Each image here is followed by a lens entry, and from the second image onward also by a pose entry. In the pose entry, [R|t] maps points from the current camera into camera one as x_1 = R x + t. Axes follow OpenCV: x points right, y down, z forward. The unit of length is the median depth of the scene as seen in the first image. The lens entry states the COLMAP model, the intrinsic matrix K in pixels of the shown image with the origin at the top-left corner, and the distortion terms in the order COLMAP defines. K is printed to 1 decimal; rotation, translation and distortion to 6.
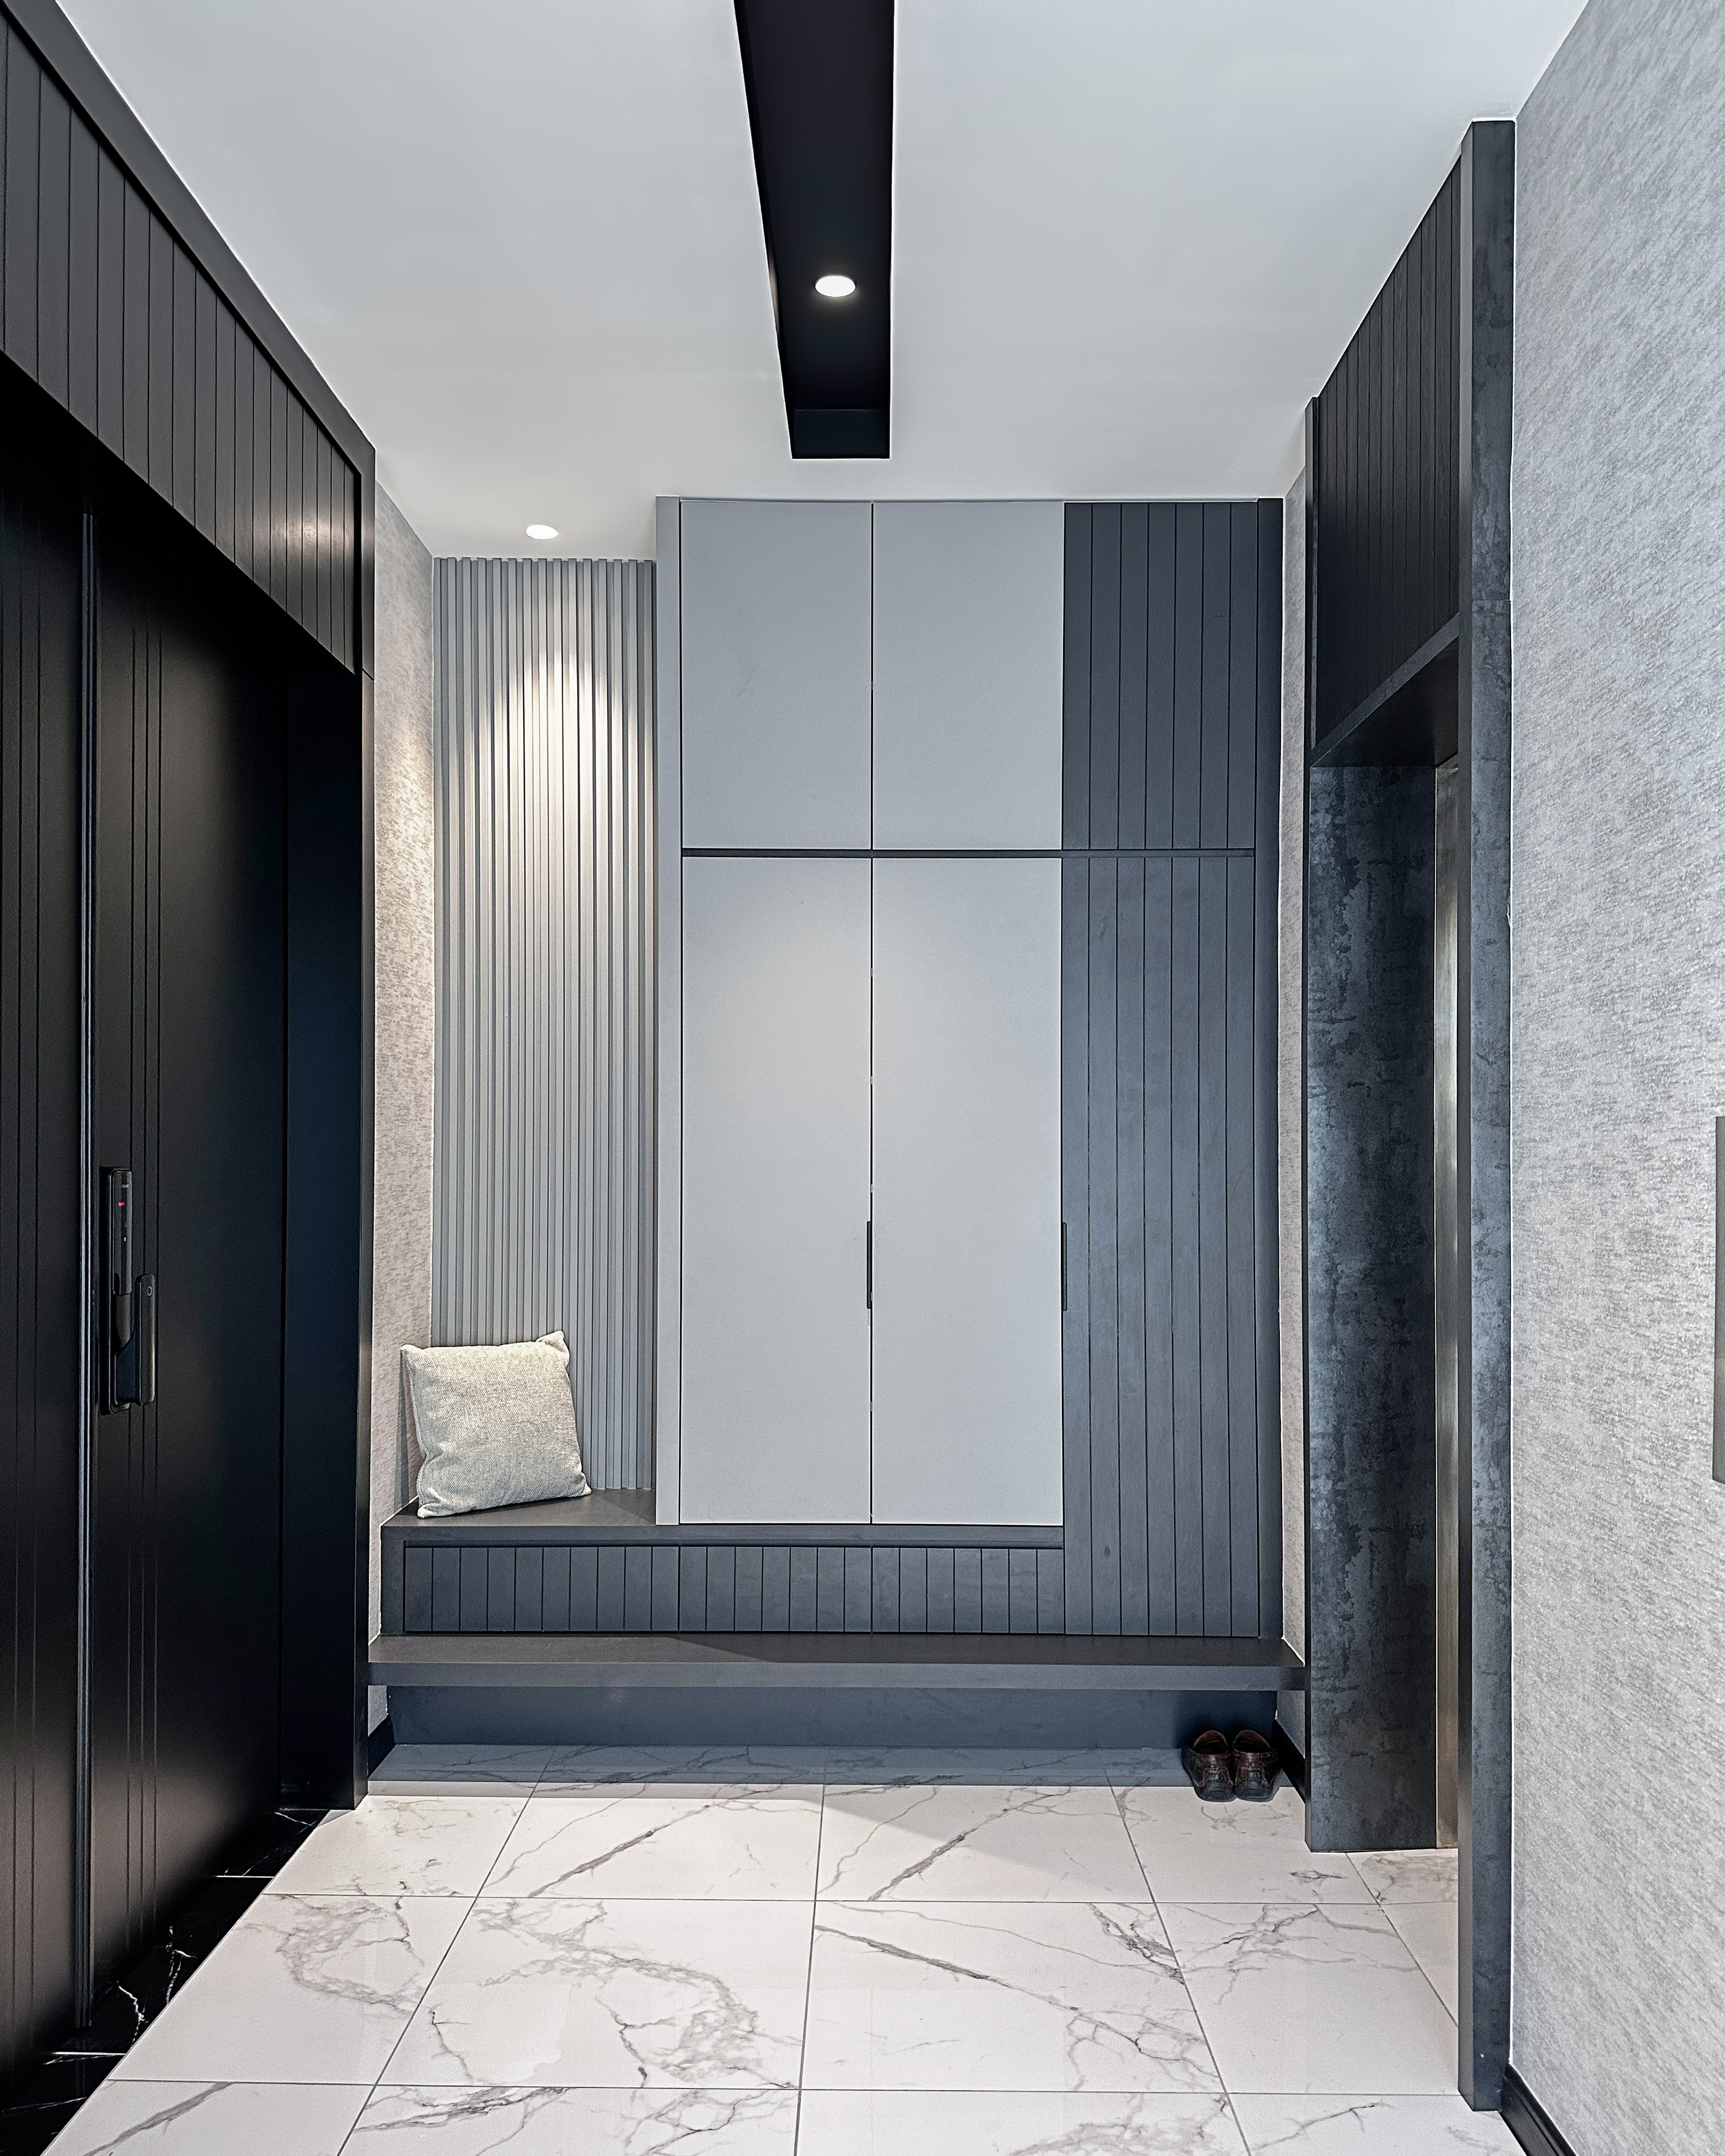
lens RADIAL K [[1601.0, 0, 862.5], [0, 1601.0, 1078.0], [0, 0, 1]] dist [0.045132, -0.055219]
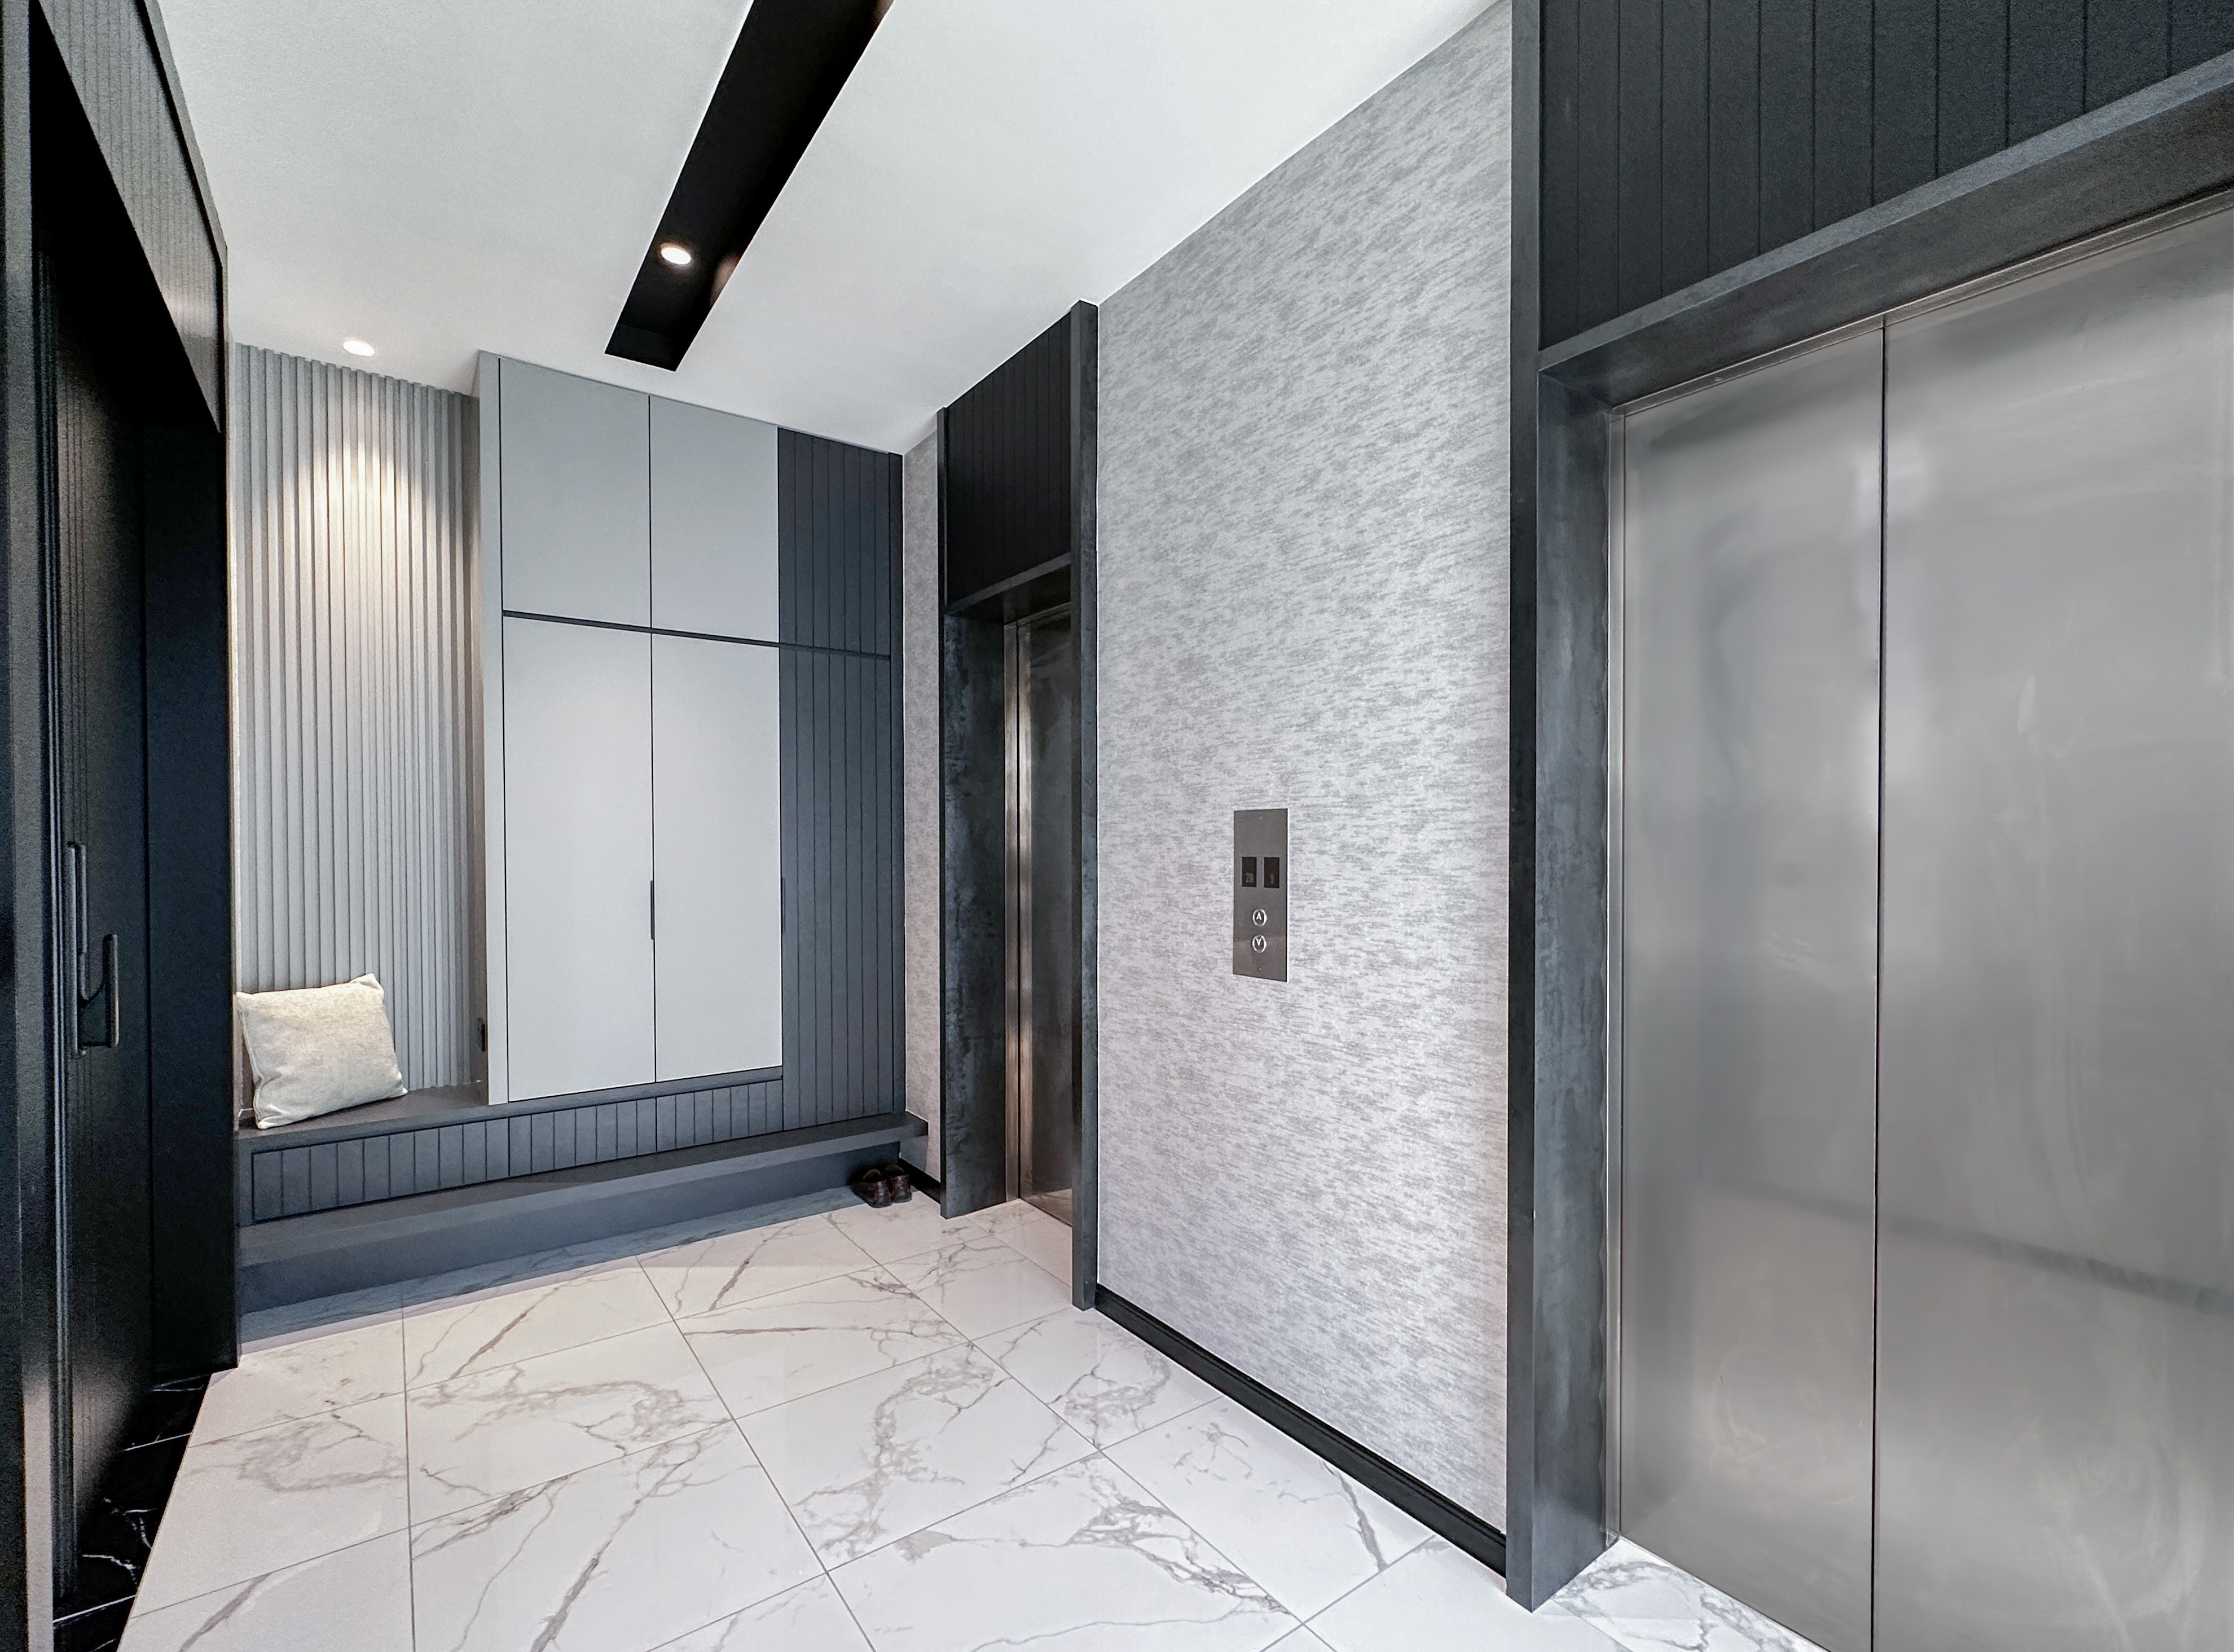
lens RADIAL K [[993.7, 0, 1118.2], [0, 993.7, 805.1], [0, 0, 1]] dist [-0.001303, -0.000405]
pose [[0.801599, 0.015238, 0.597668, -0.241748], [-0.021705, 0.999758, 0.003622, 0.008942], [-0.597468, -0.015876, 0.801736, 0.002906]]
